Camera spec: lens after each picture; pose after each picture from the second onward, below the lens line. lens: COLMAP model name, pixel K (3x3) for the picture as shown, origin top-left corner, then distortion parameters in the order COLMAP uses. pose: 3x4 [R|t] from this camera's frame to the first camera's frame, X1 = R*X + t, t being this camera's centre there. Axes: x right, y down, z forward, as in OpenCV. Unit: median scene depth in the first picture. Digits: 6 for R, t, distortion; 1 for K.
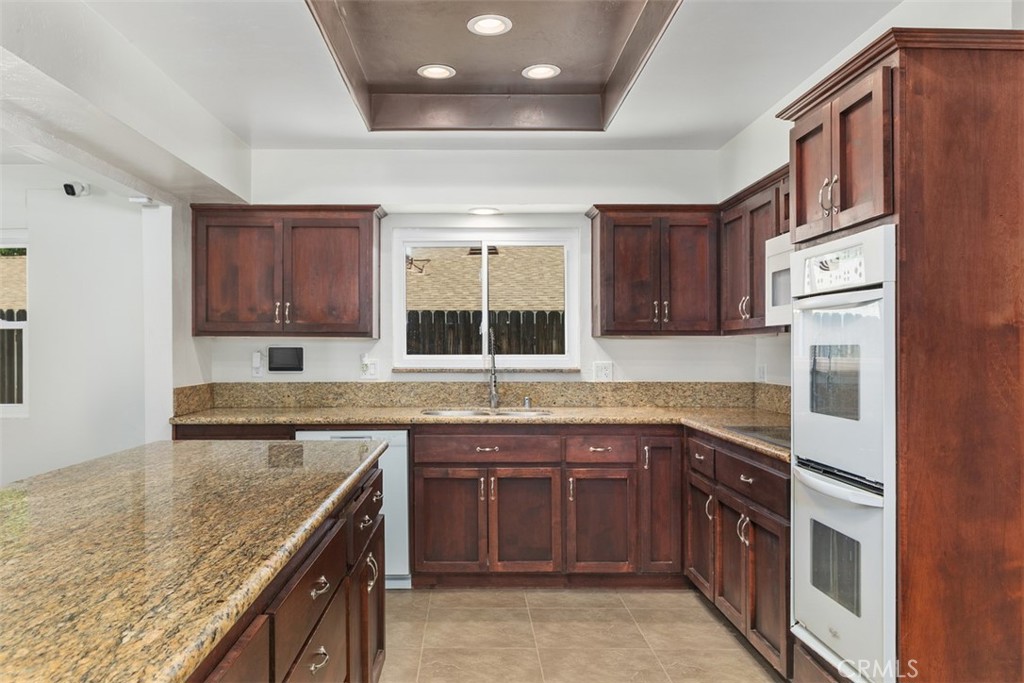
lens RADIAL K [[750.8, 0, 496.6], [0, 750.8, 345.4], [0, 0, 1]] dist [0.007084, 0.002279]
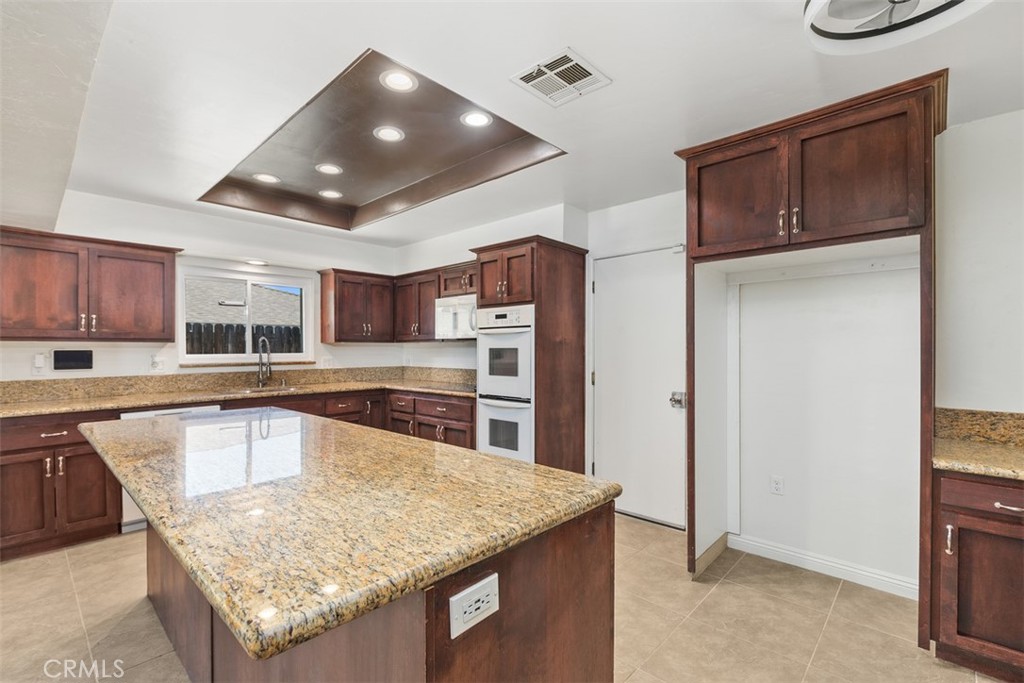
lens RADIAL K [[449.4, 0, 512.0], [0, 449.4, 341.5], [0, 0, 1]] dist [-0.000056, -0.000257]
pose [[0.690574, 0.006867, 0.723229, -0.337658], [0.000705, 0.999948, -0.010167, -0.003646], [-0.723261, 0.007531, 0.690534, -0.036481]]
